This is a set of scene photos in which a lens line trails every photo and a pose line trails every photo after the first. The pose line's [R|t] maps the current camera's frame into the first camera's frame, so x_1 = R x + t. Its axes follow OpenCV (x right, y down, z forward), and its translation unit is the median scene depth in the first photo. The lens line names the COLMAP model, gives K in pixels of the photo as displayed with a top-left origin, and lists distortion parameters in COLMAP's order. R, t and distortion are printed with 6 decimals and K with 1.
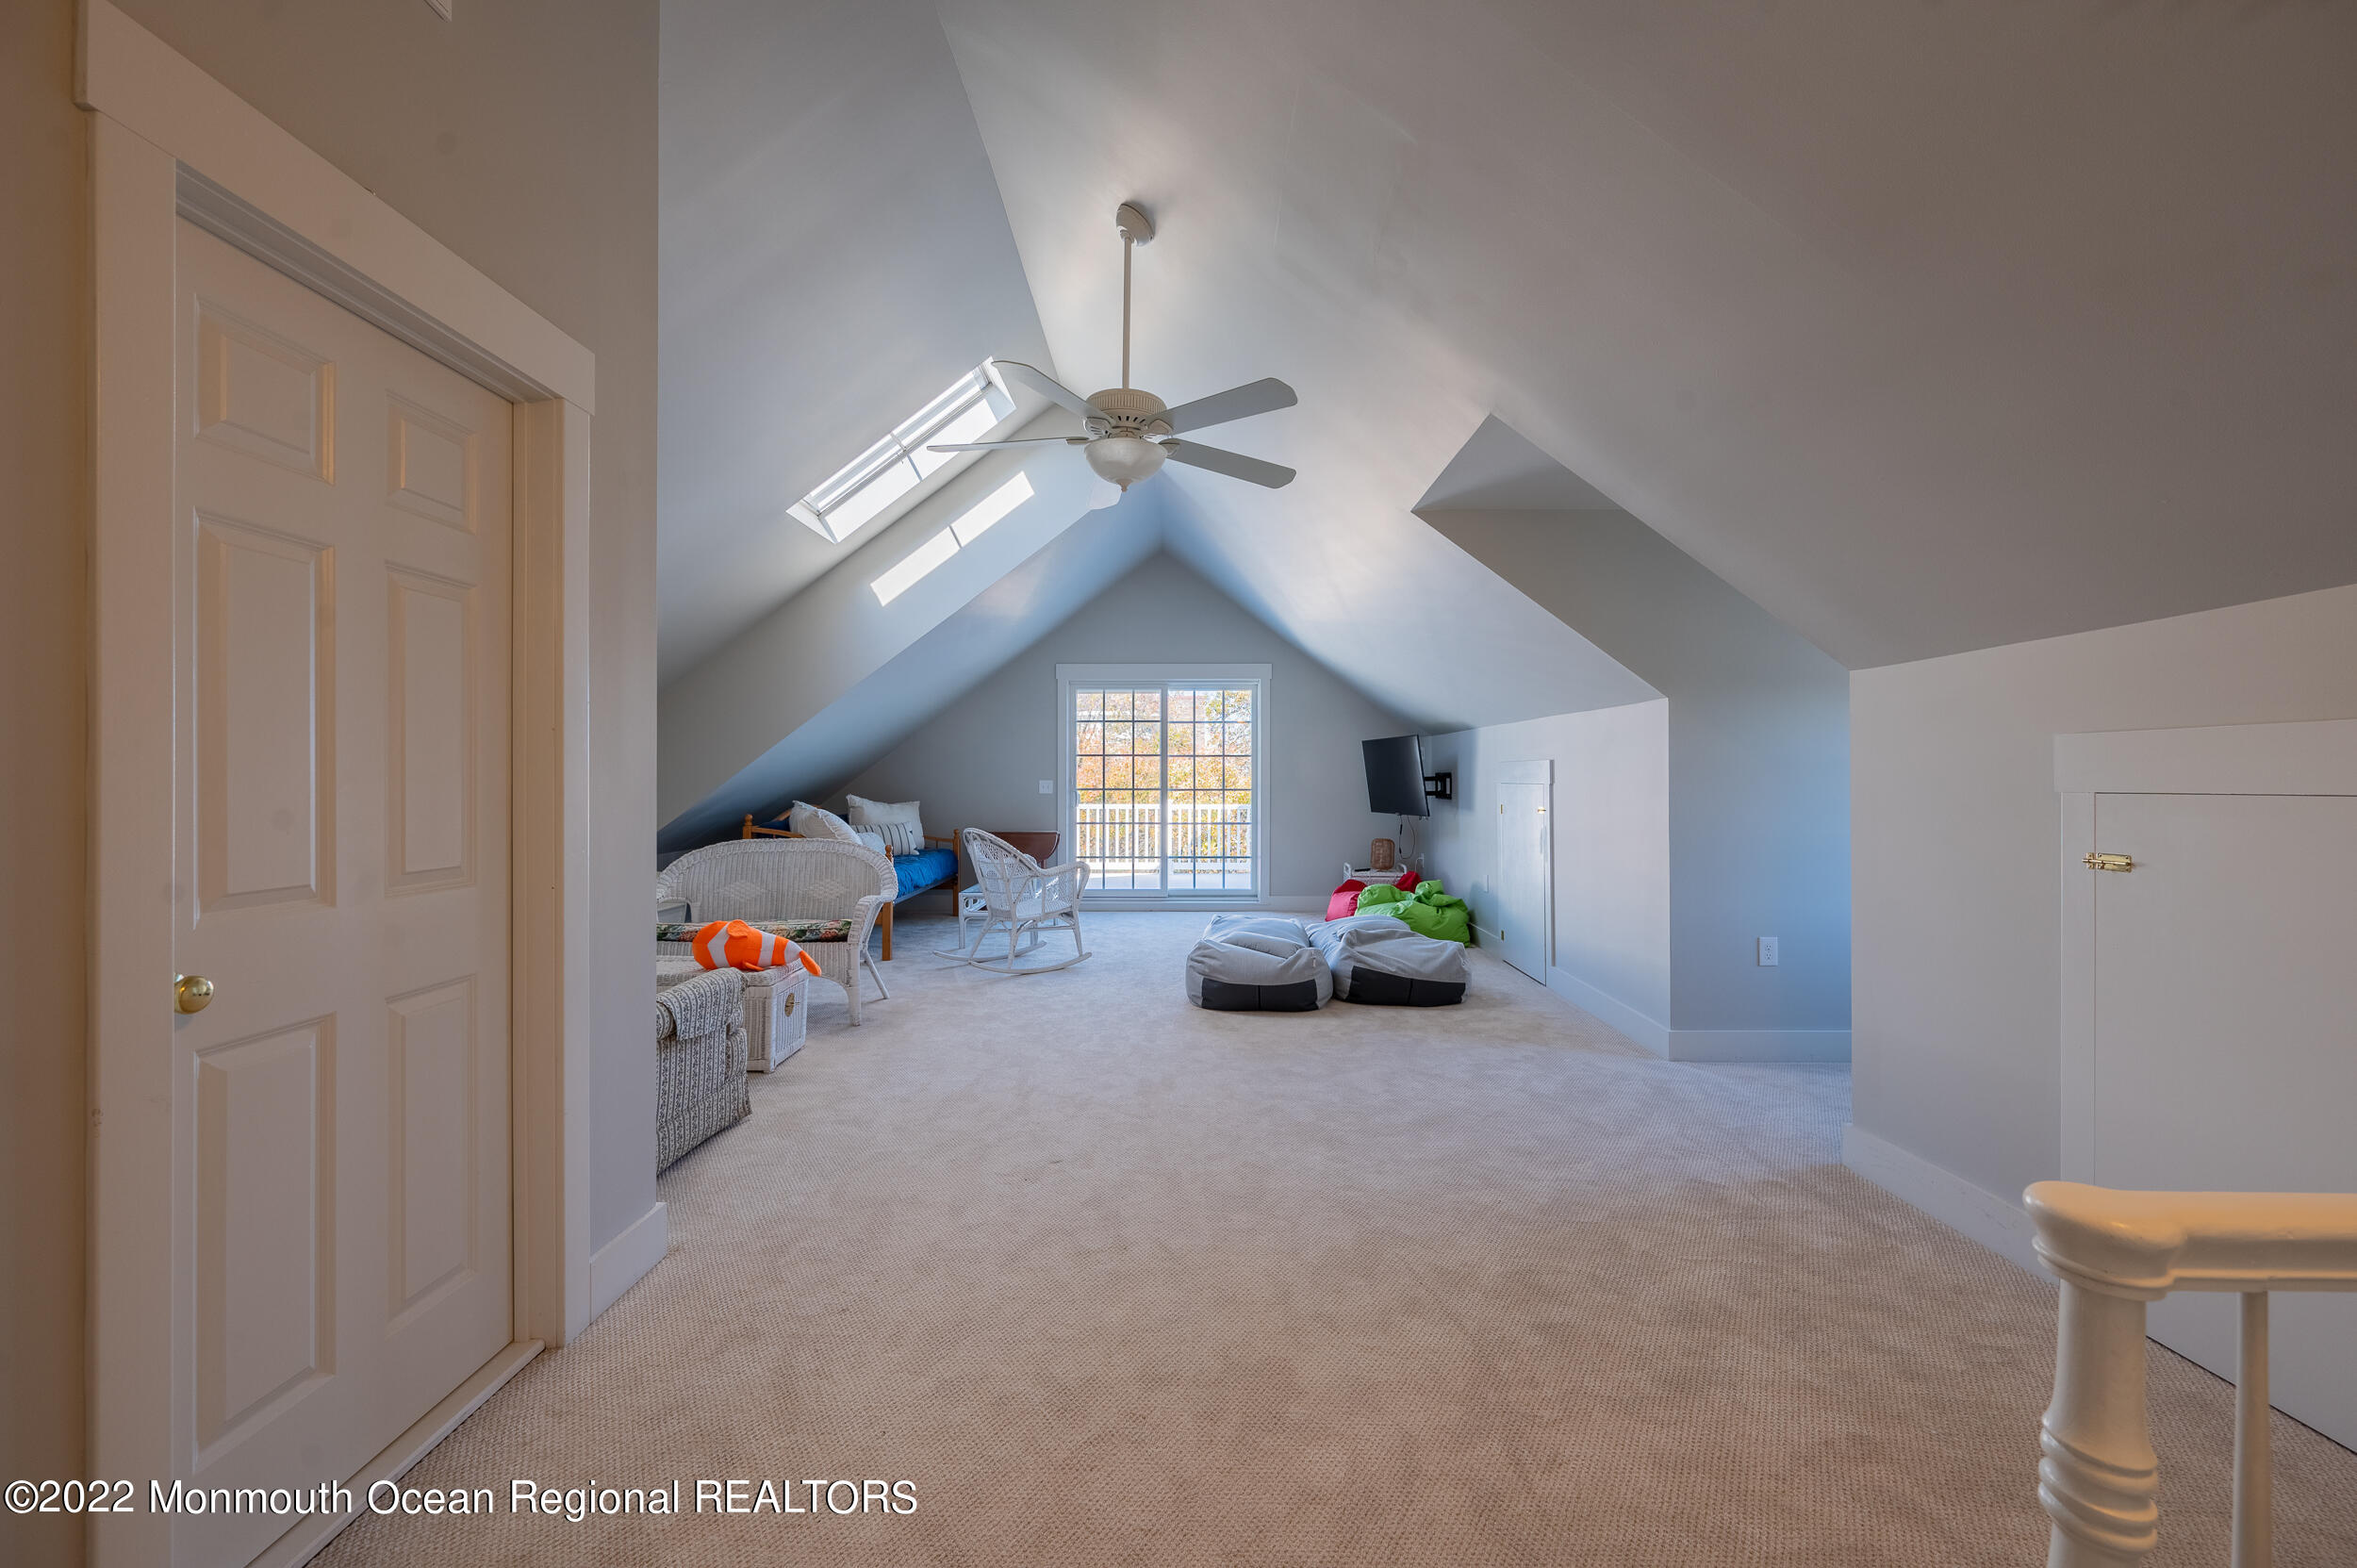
lens RADIAL K [[936.8, 0, 1155.8], [0, 936.8, 780.8], [0, 0, 1]] dist [0.000496, 0.000590]
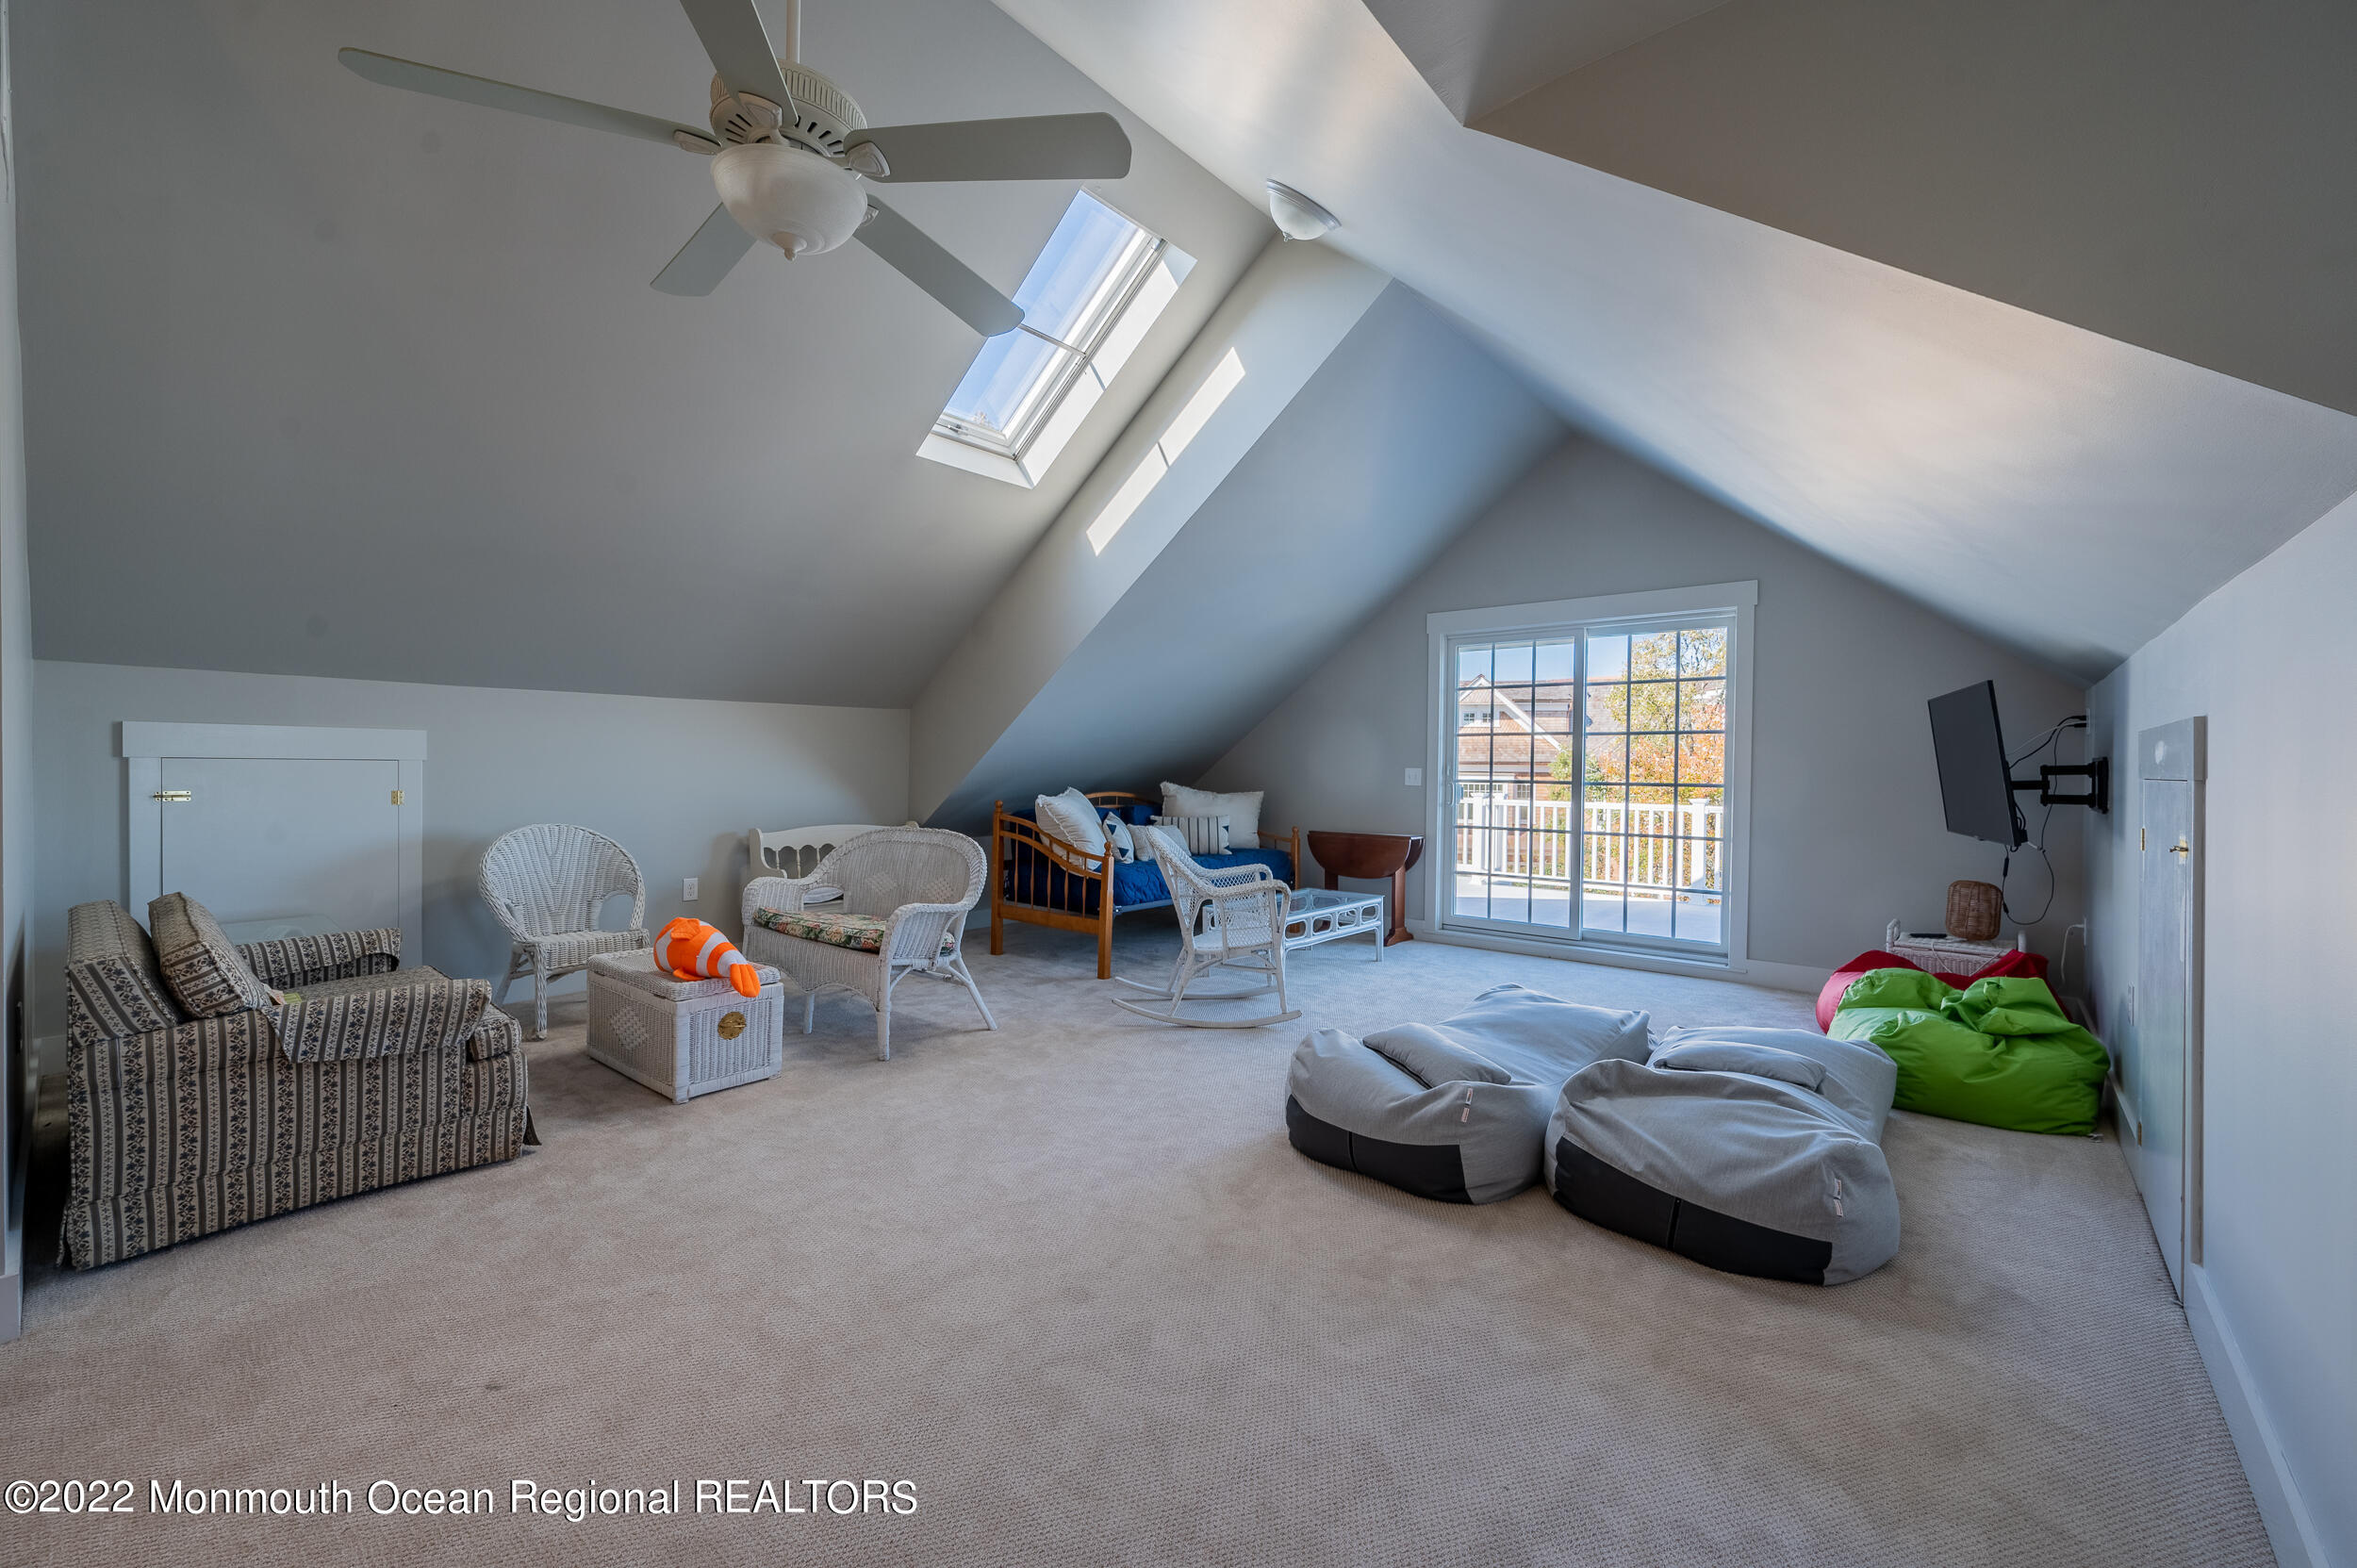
lens RADIAL K [[936.8, 0, 1183.9], [0, 936.8, 777.3], [0, 0, 1]] dist [0.000496, 0.000590]
pose [[0.781263, 0.011780, -0.624090, 0.229933], [-0.010493, 0.999928, 0.005738, 0.004492], [0.624113, 0.002066, 0.781331, 0.309720]]
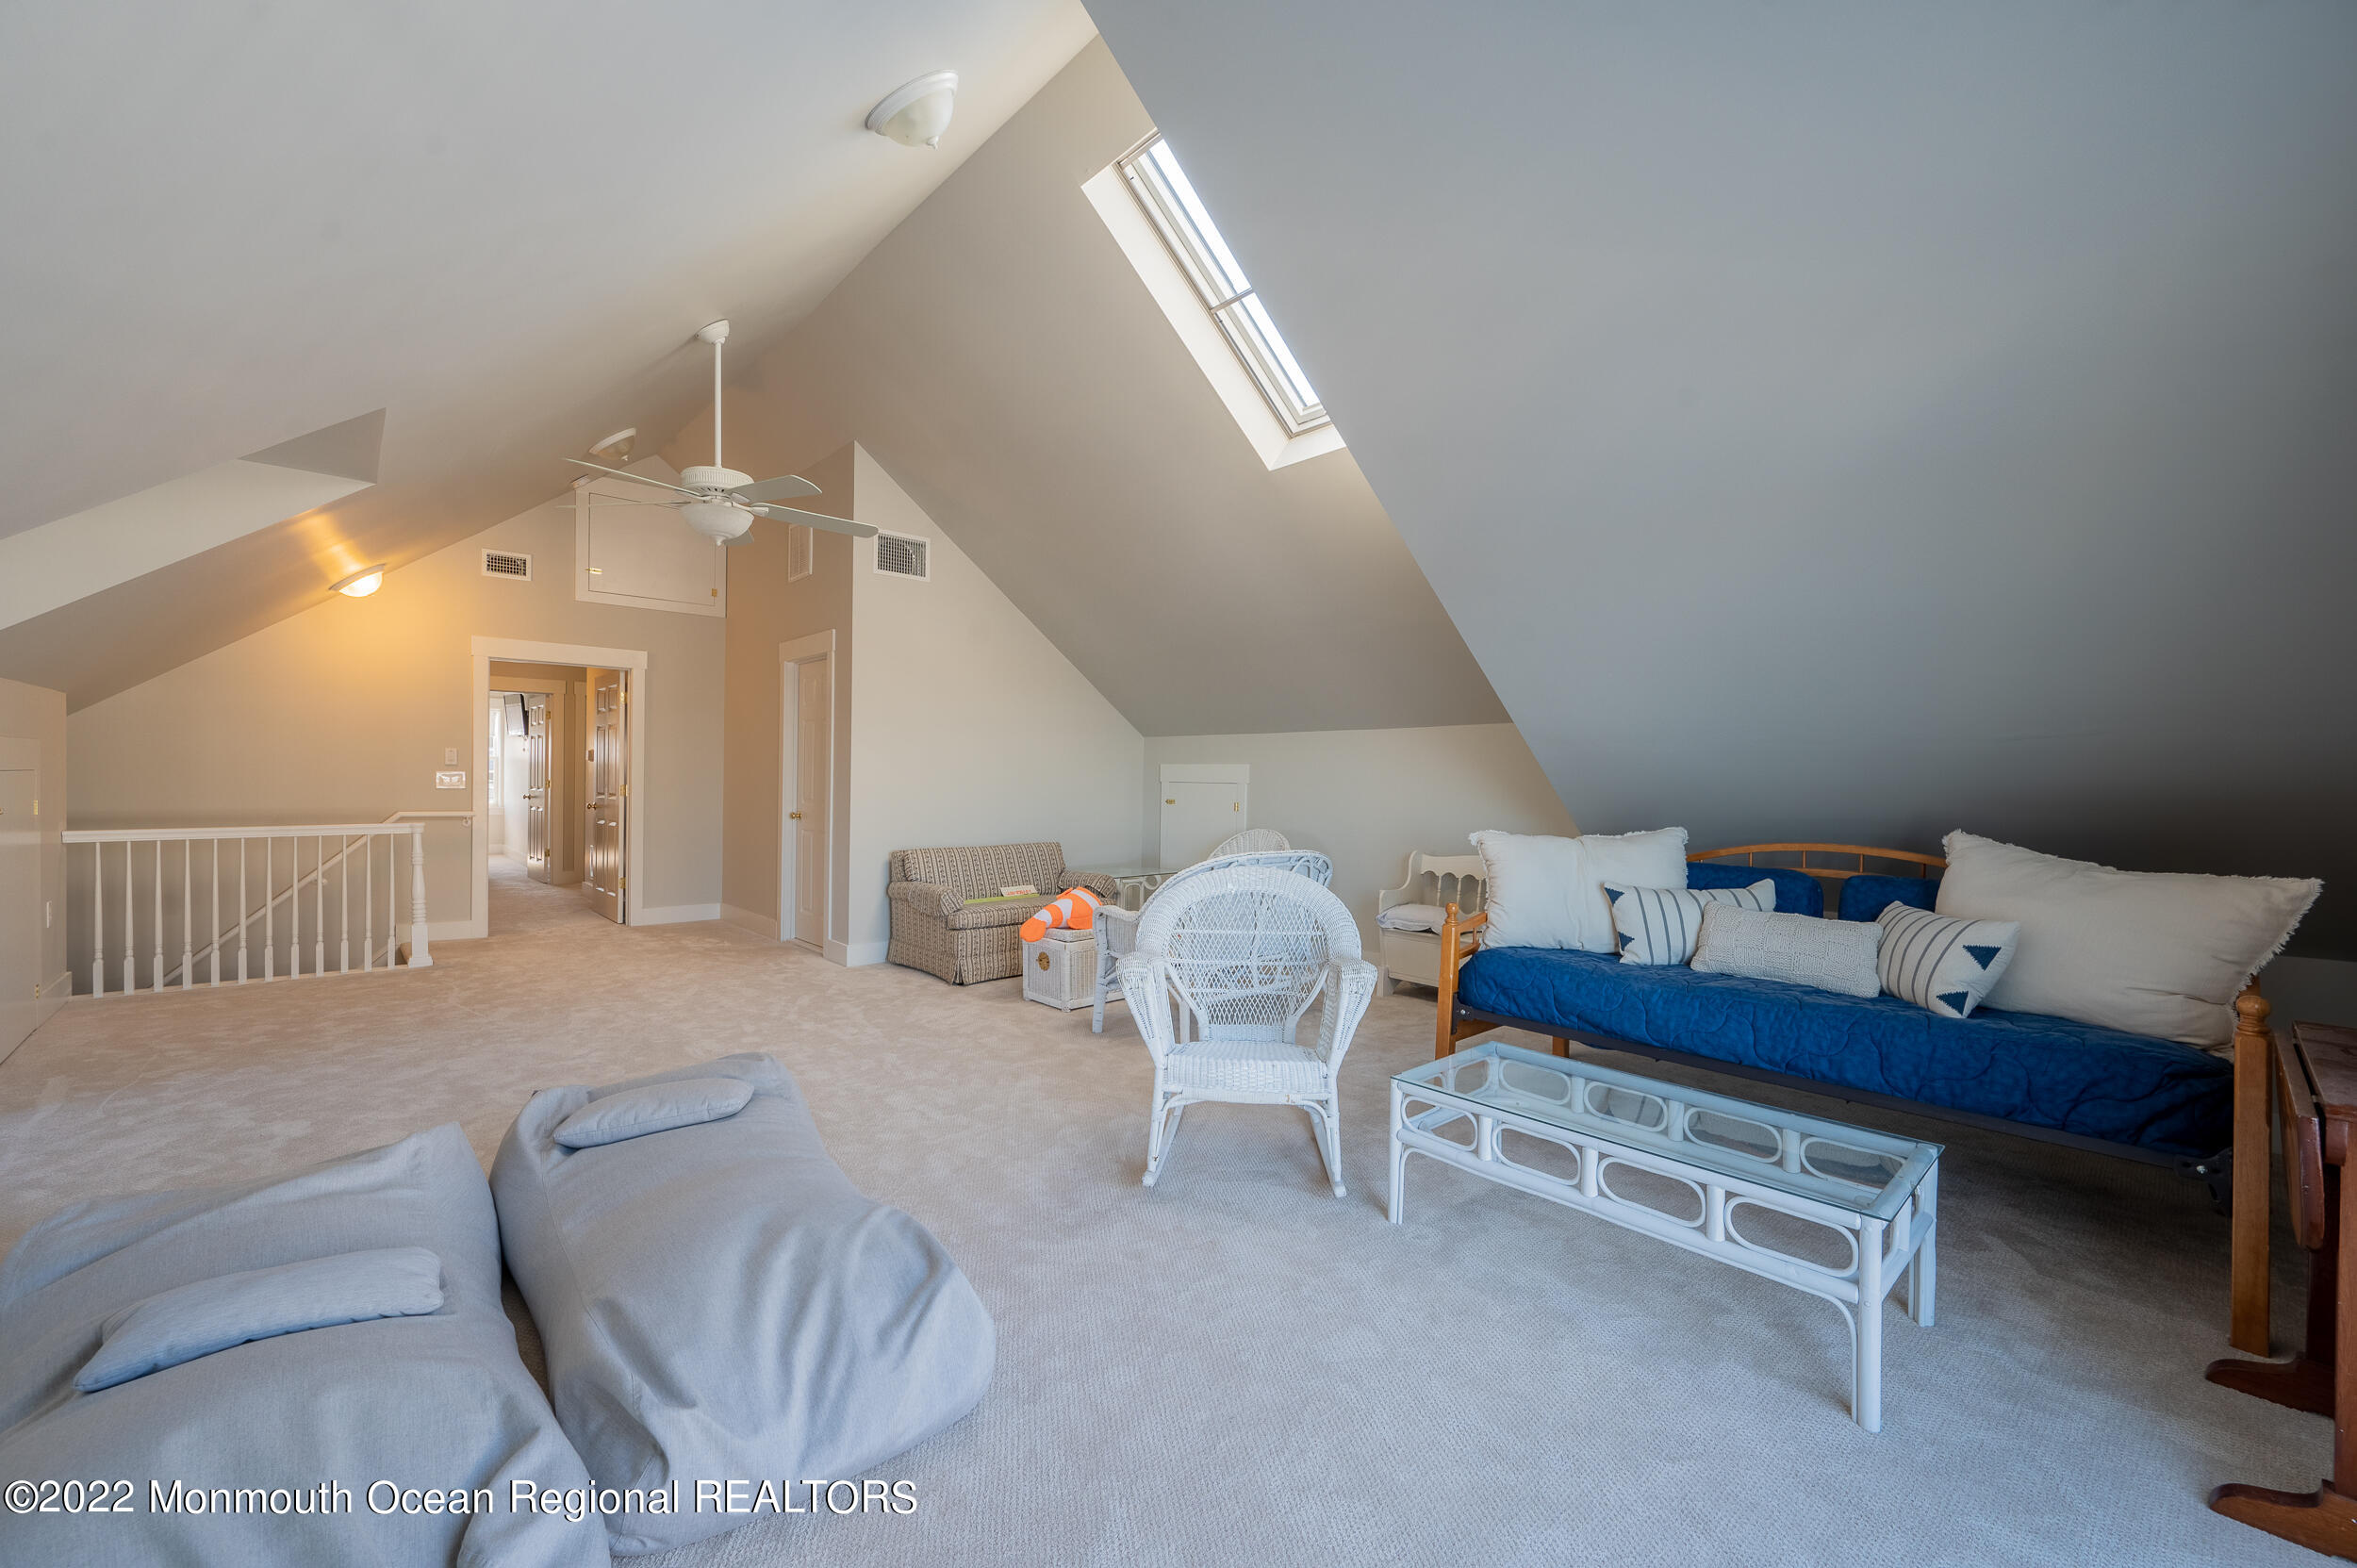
lens RADIAL K [[936.8, 0, 1173.4], [0, 936.8, 782.3], [0, 0, 1]] dist [0.000496, 0.000590]
pose [[-0.724444, -0.011423, -0.689239, 0.173004], [-0.019380, 0.999805, 0.003800, -0.000382], [0.689061, 0.016110, -0.724524, 1.010047]]
